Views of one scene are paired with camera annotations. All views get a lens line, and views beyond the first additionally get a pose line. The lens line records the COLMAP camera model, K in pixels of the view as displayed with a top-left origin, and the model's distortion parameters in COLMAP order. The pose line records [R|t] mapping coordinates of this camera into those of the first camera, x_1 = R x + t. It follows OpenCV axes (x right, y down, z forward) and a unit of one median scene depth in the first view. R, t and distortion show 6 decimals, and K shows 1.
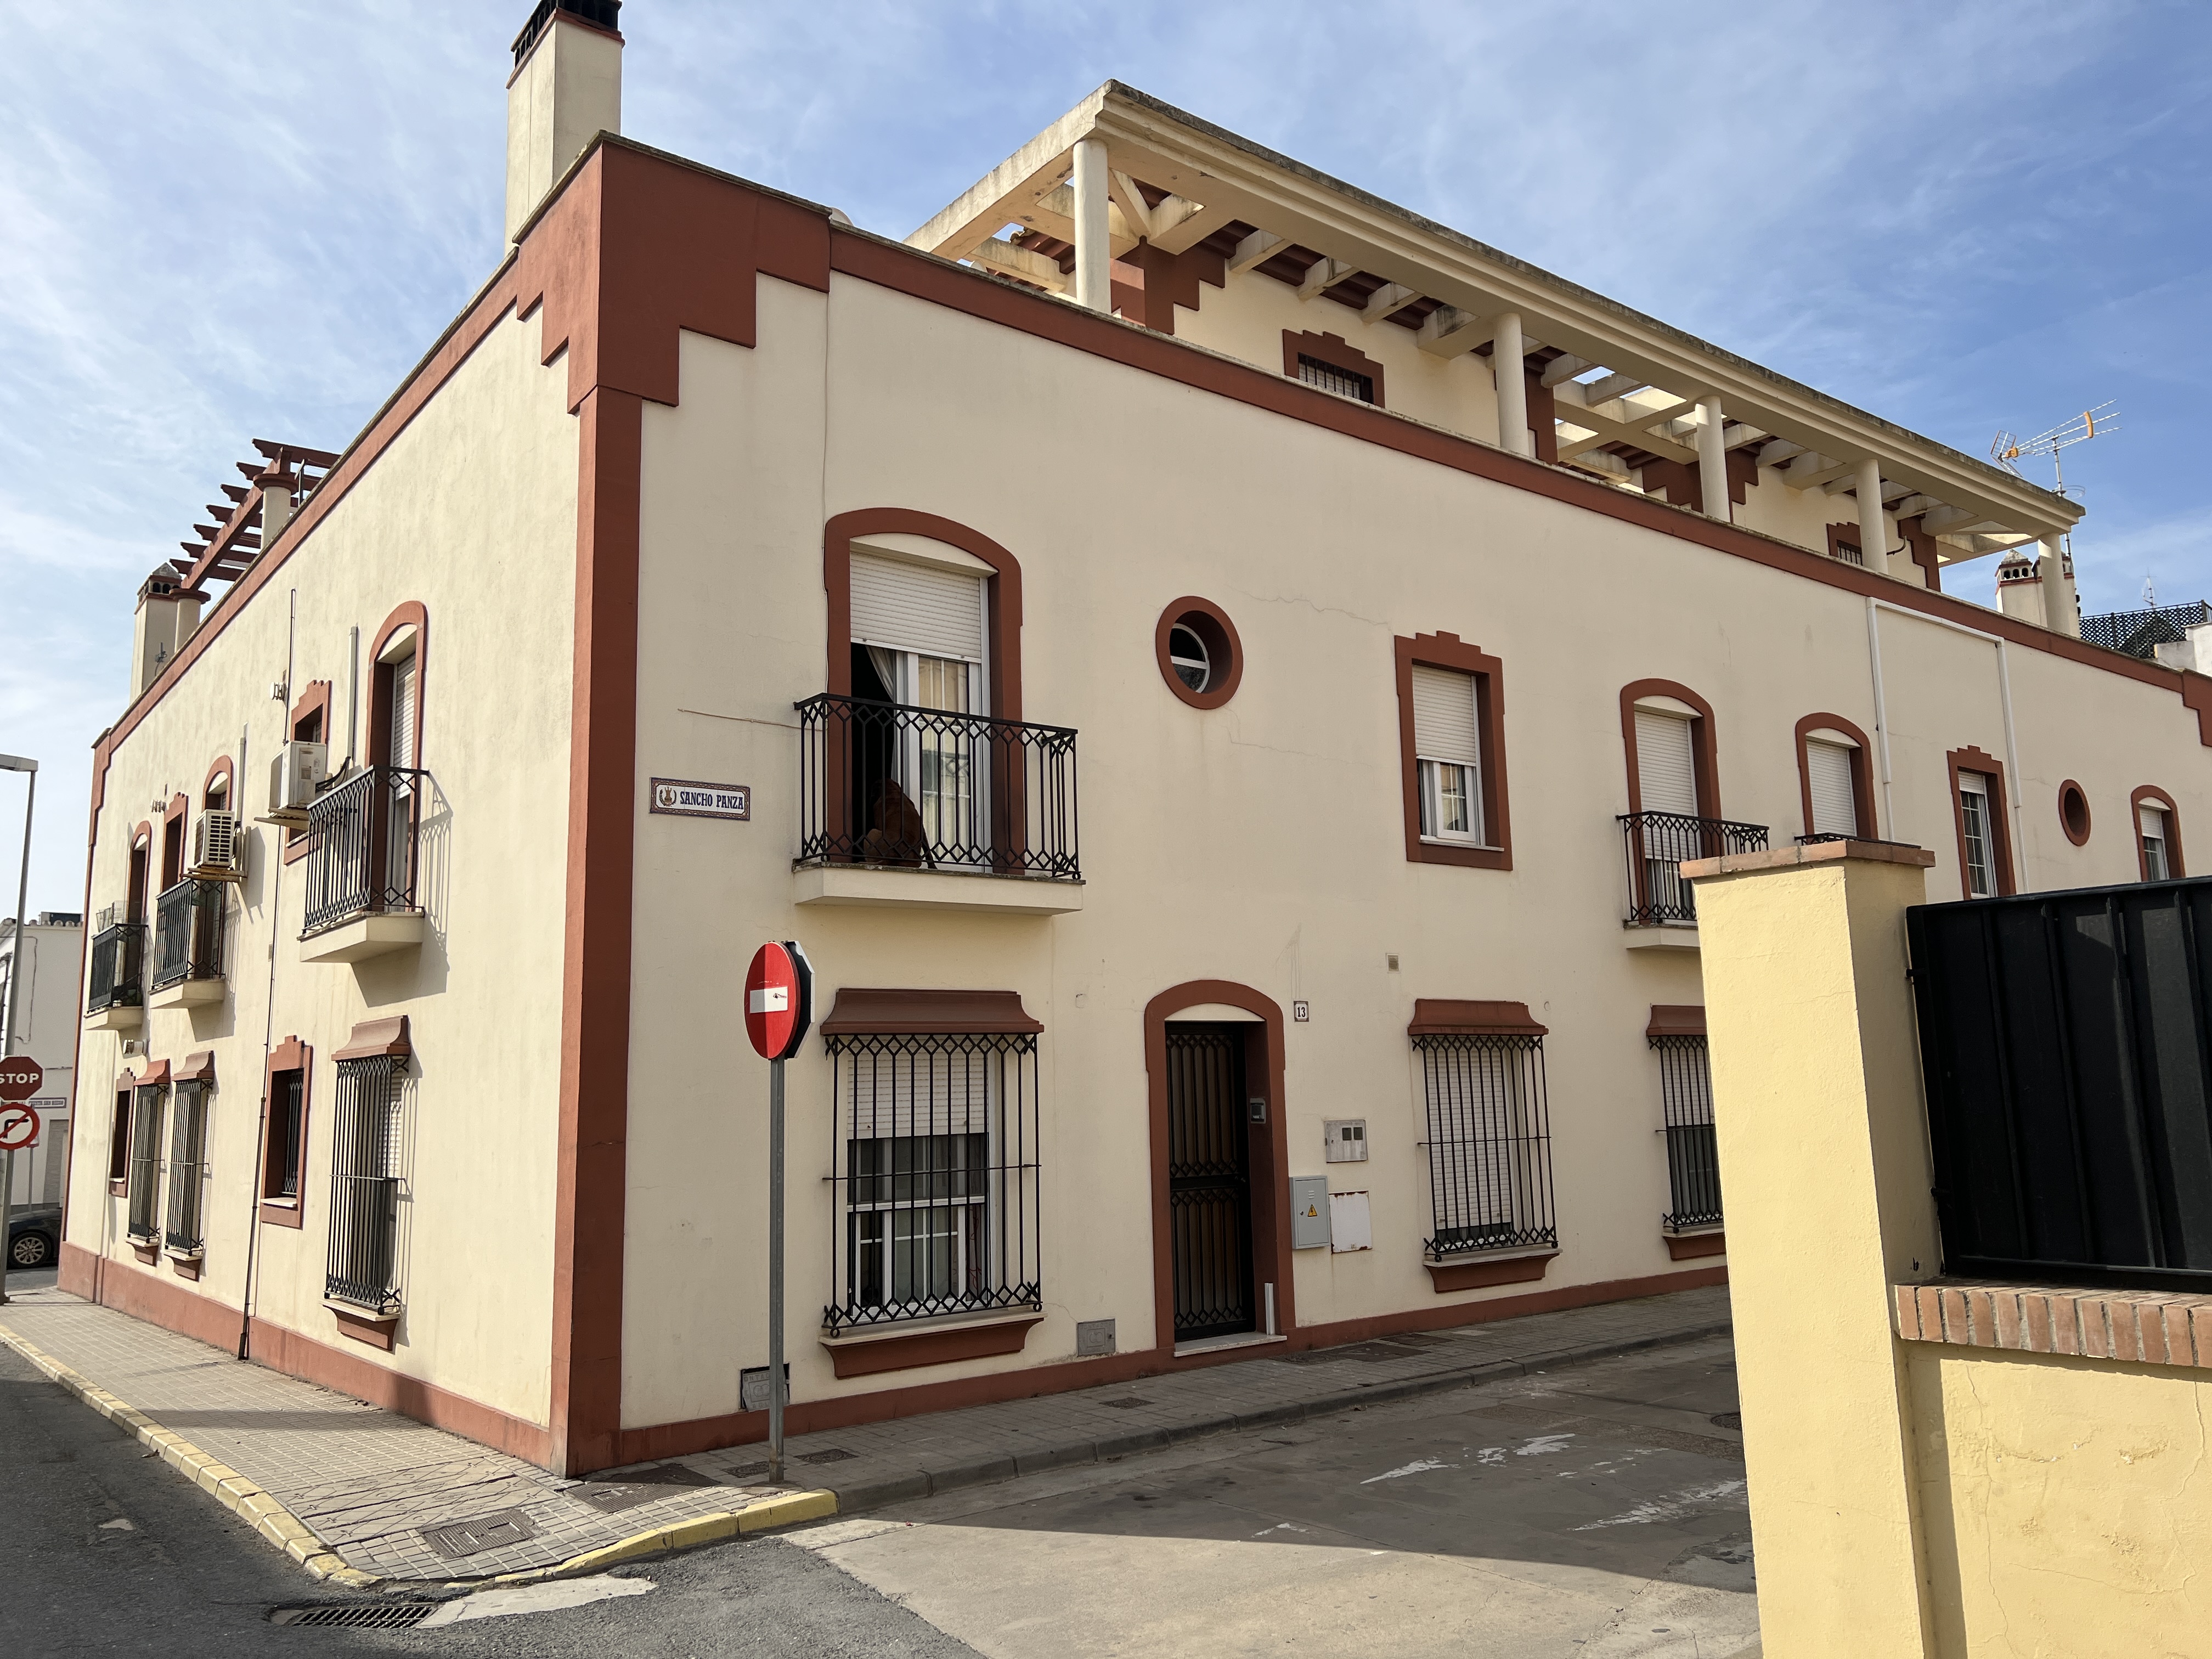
lens RADIAL K [[1673.3, 0, 1106.0], [0, 1673.3, 829.5], [0, 0, 1]] dist [0.078699, -0.099771]
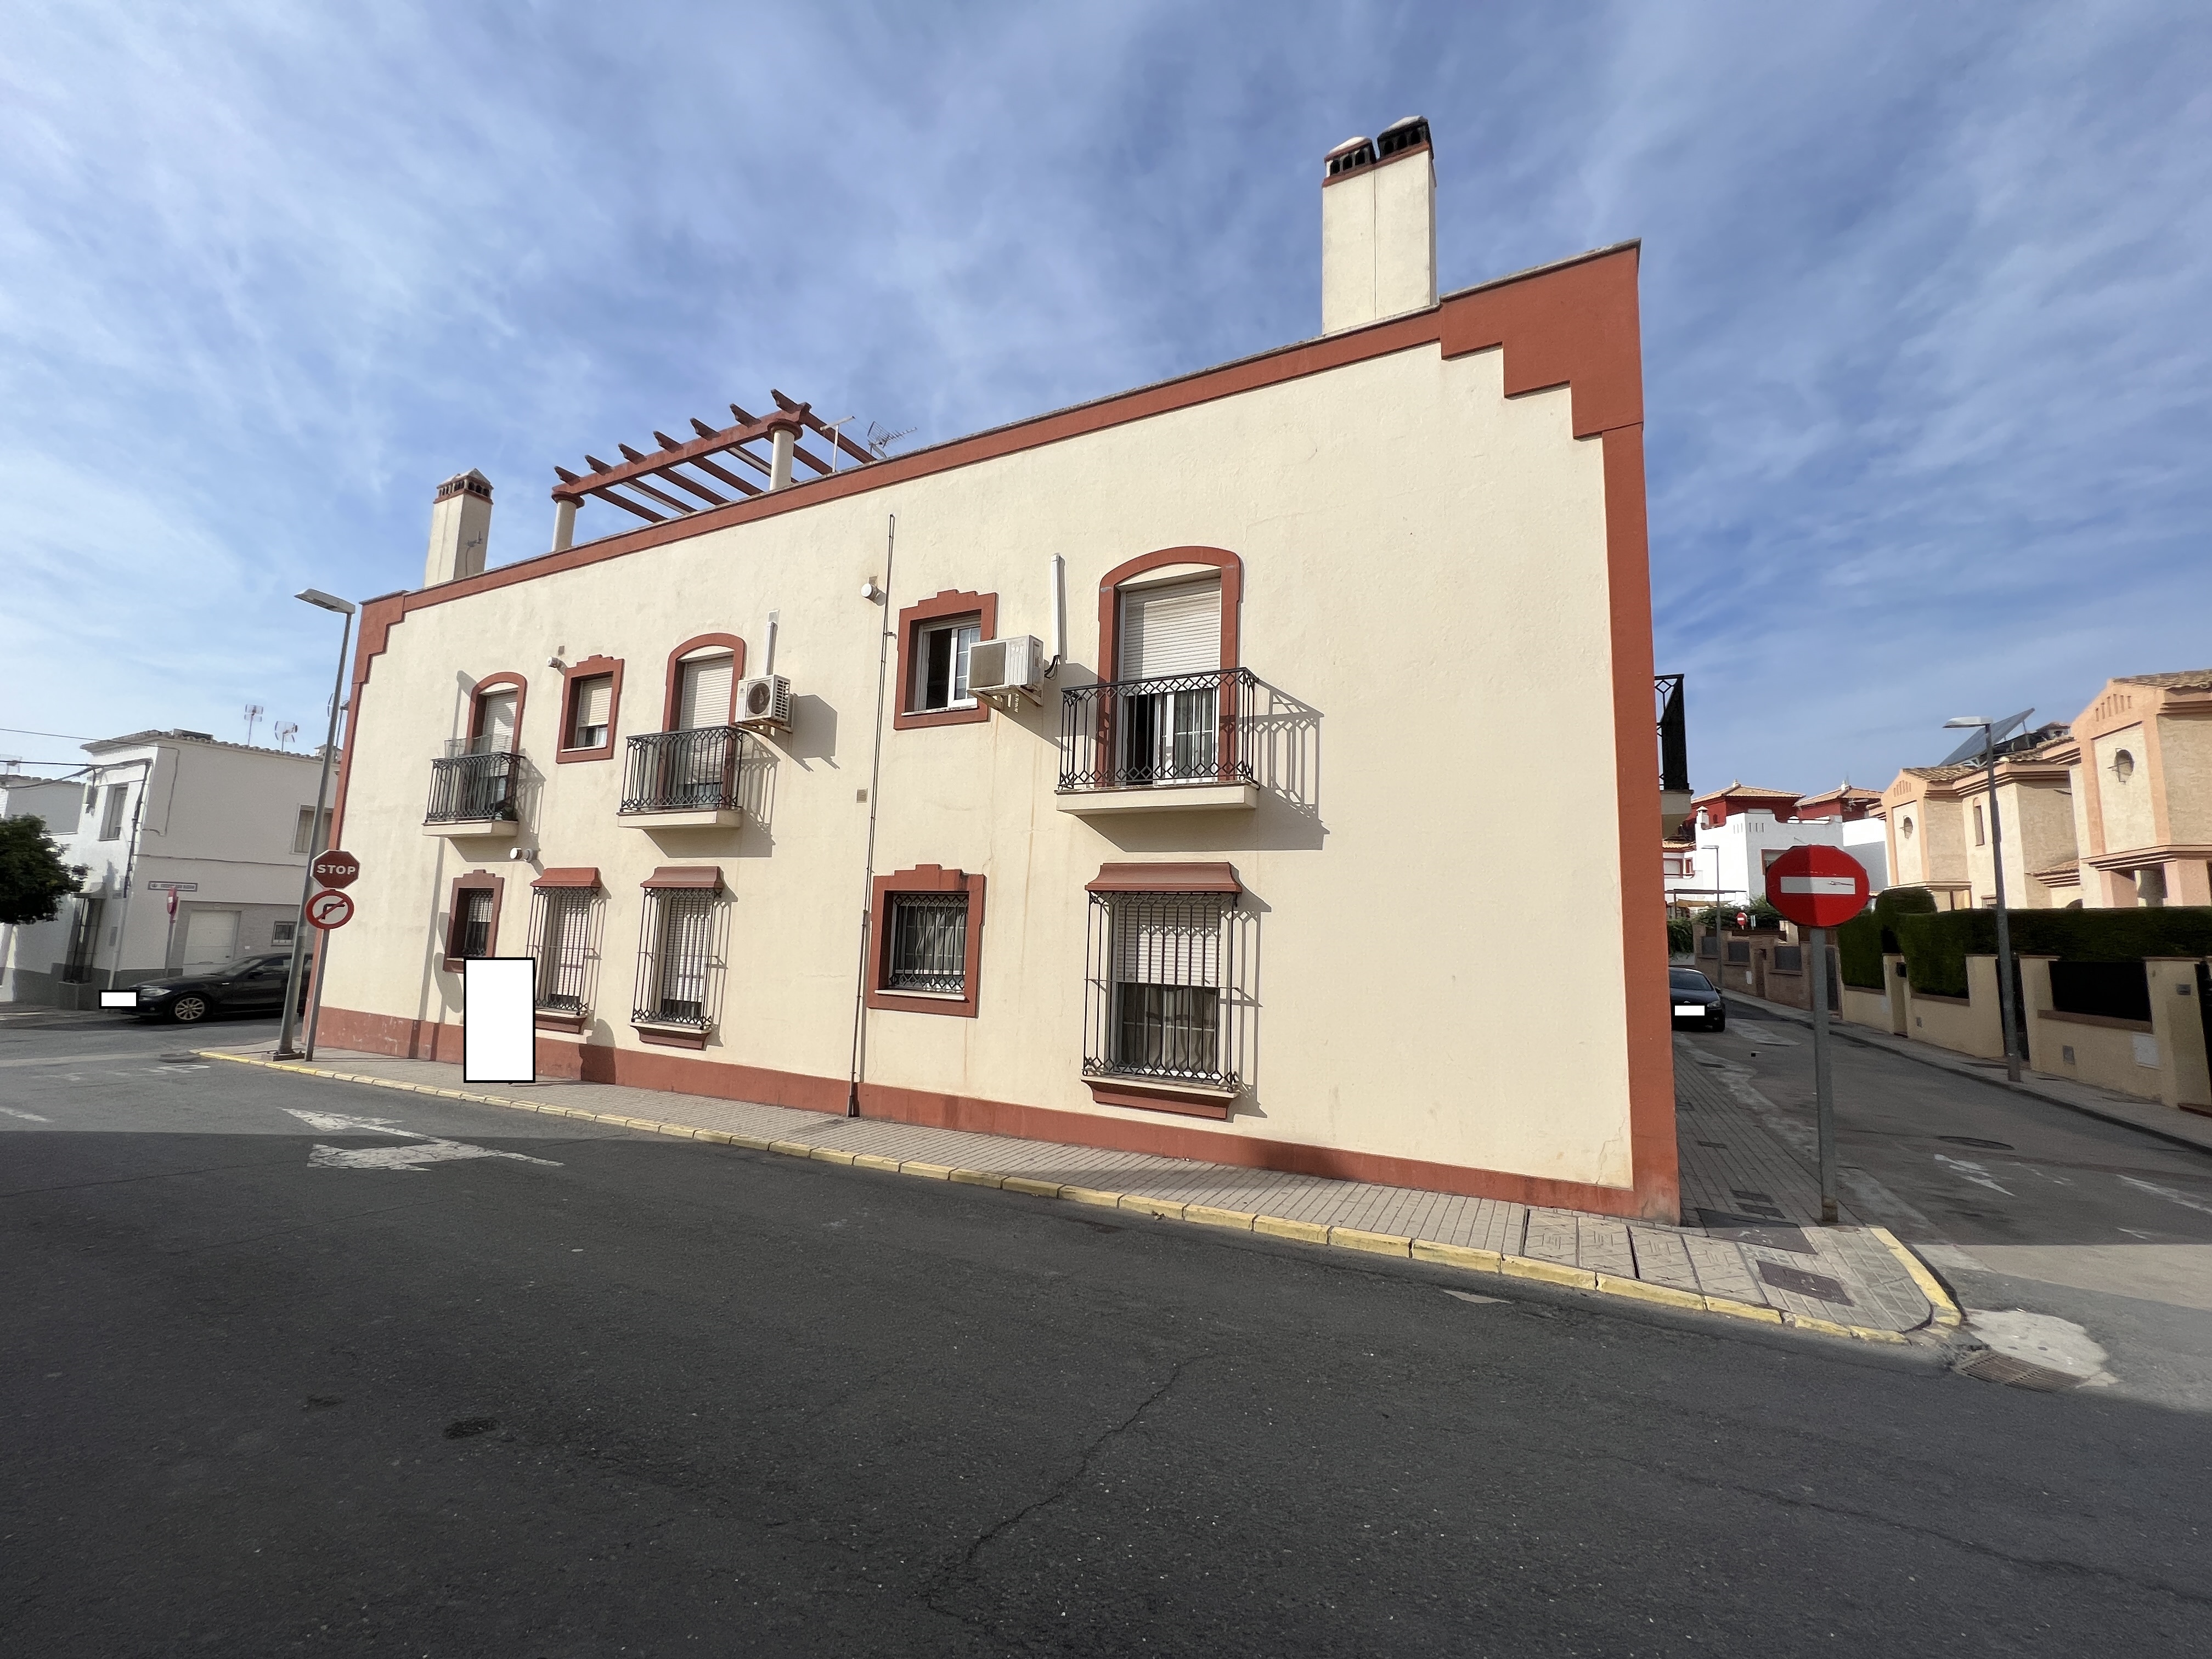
lens RADIAL K [[874.7, 0, 1106.0], [0, 874.7, 829.5], [0, 0, 1]] dist [0.000538, 0.000032]
pose [[0.901716, 0.107112, 0.418850, -0.774003], [-0.122373, 0.992437, 0.009656, 0.088444], [-0.414648, -0.059963, 0.908004, 0.426719]]
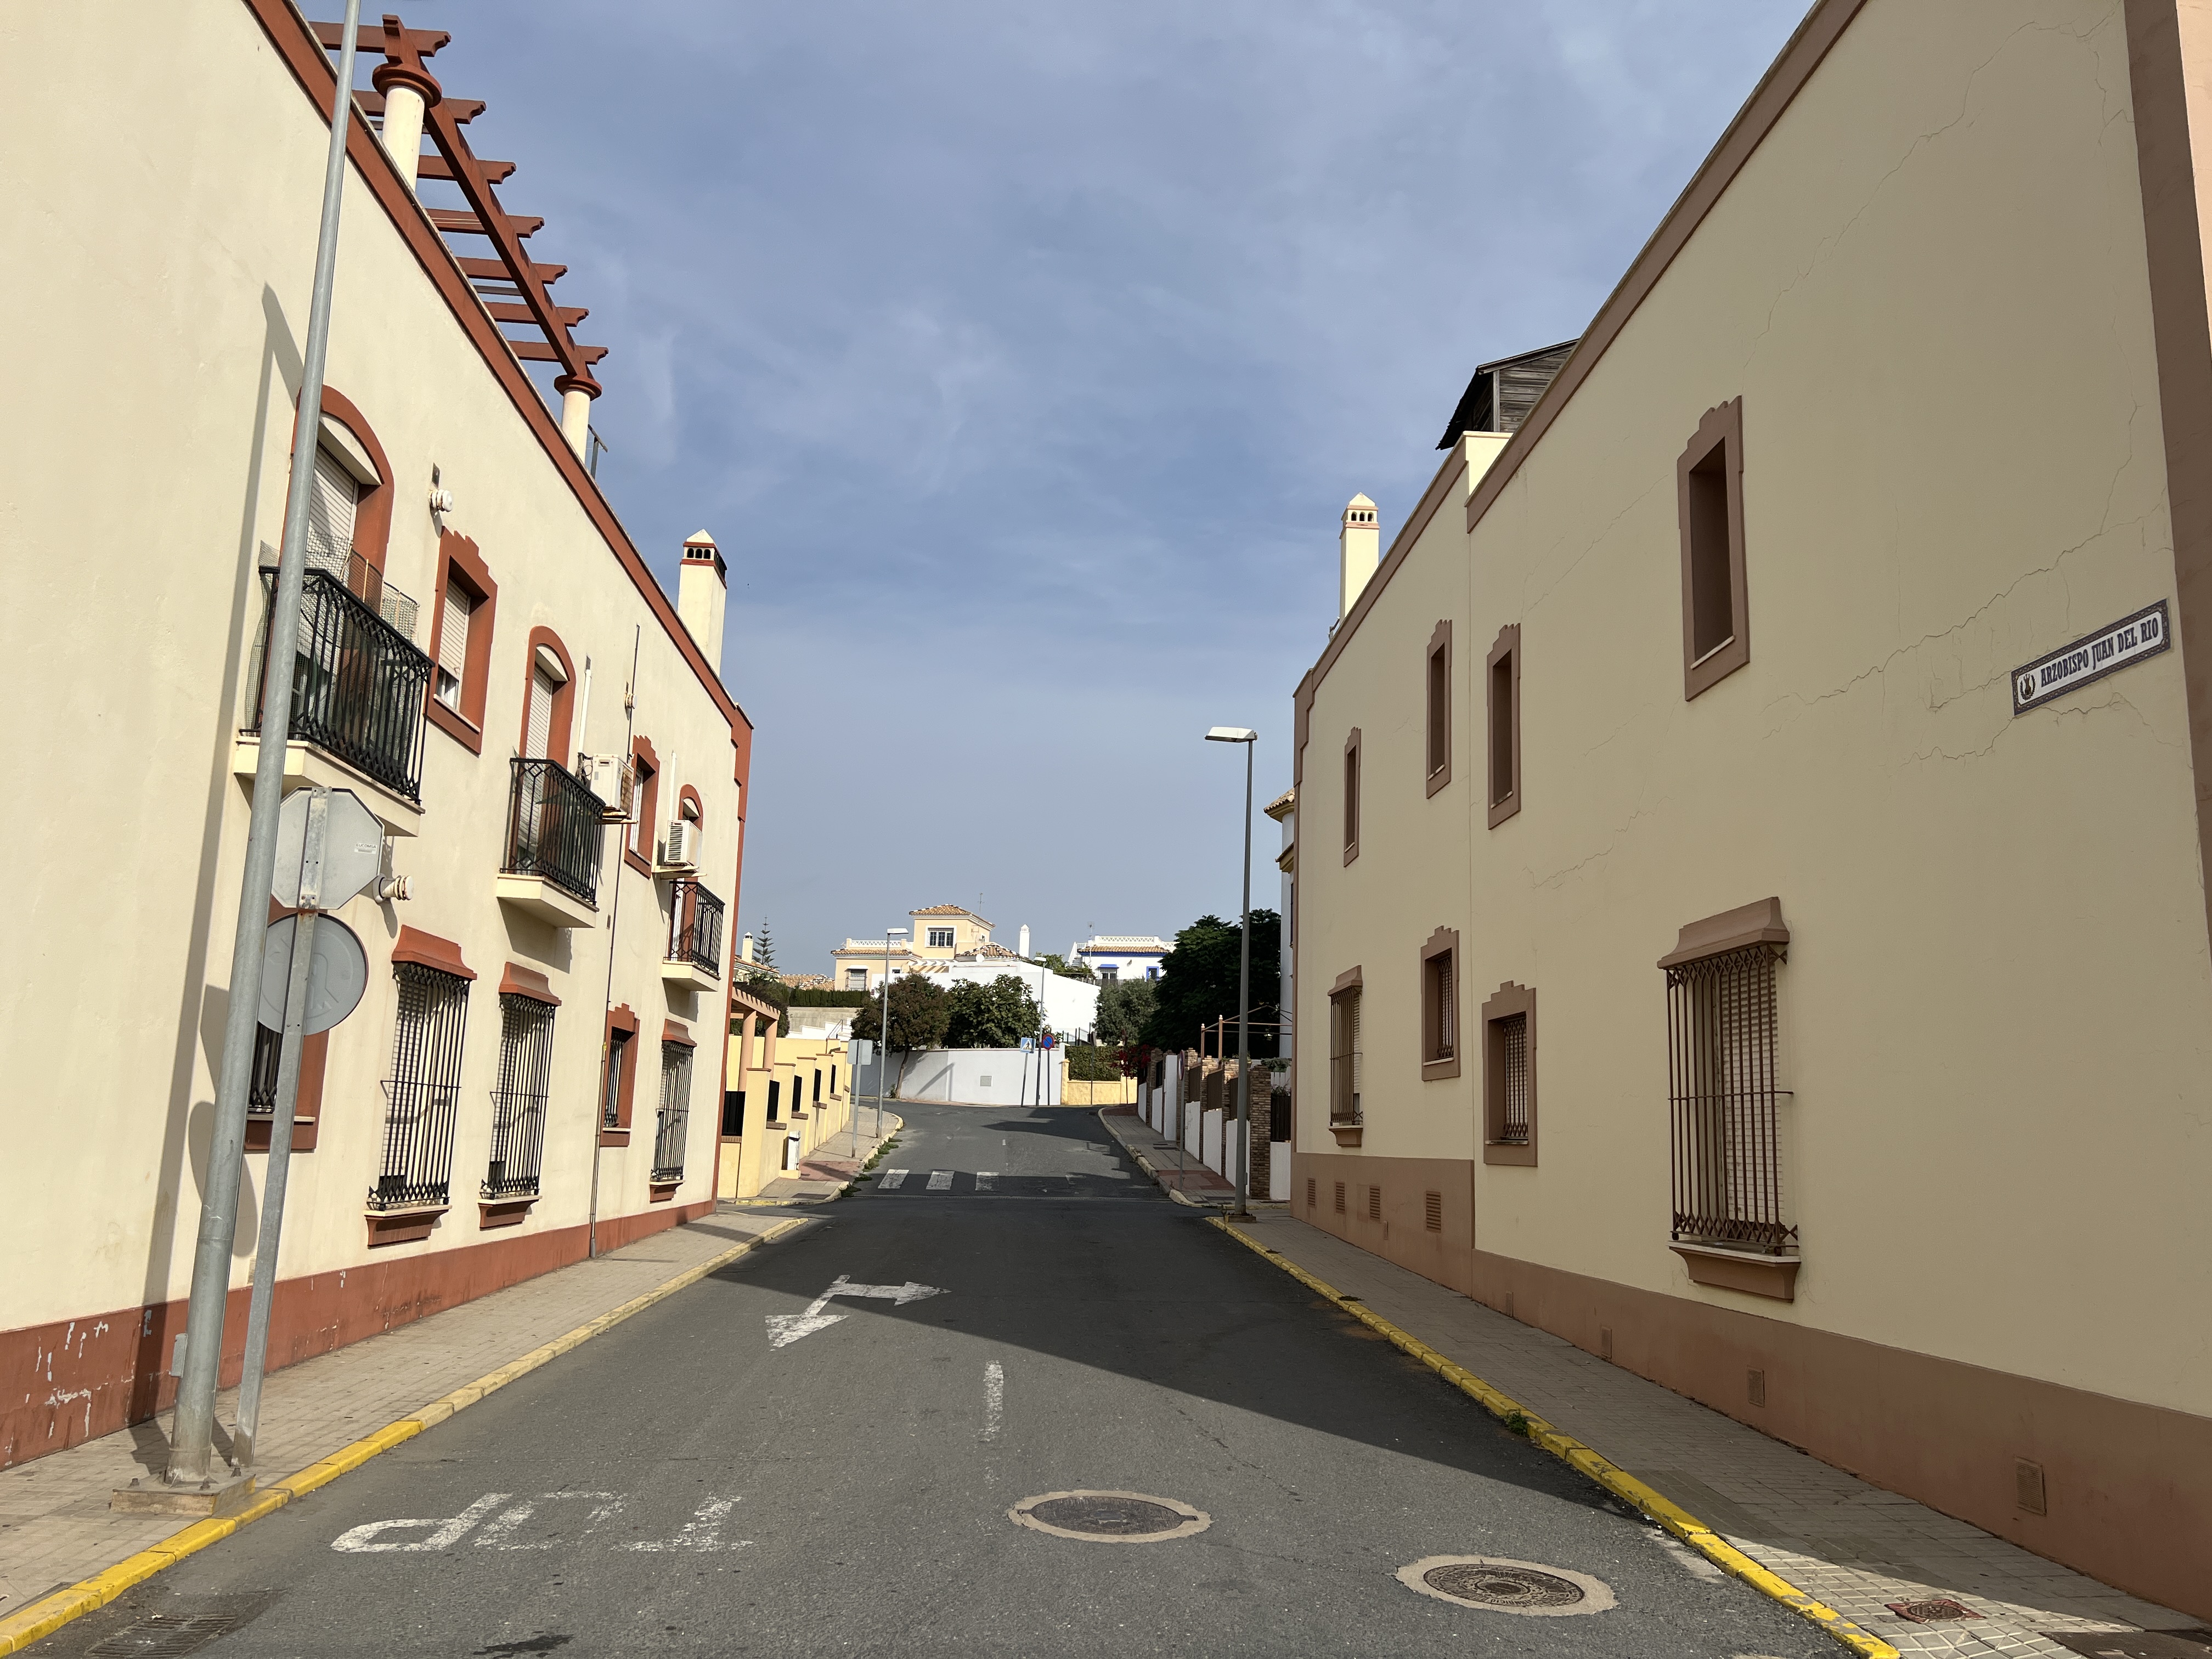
lens RADIAL K [[1671.8, 0, 1101.4], [0, 1671.8, 834.7], [0, 0, 1]] dist [0.075502, -0.073521]
pose [[-0.822630, 0.102921, 0.559184, -1.866287], [-0.099763, 0.942095, -0.320162, 0.462974], [-0.559756, -0.319161, -0.764728, 2.235473]]
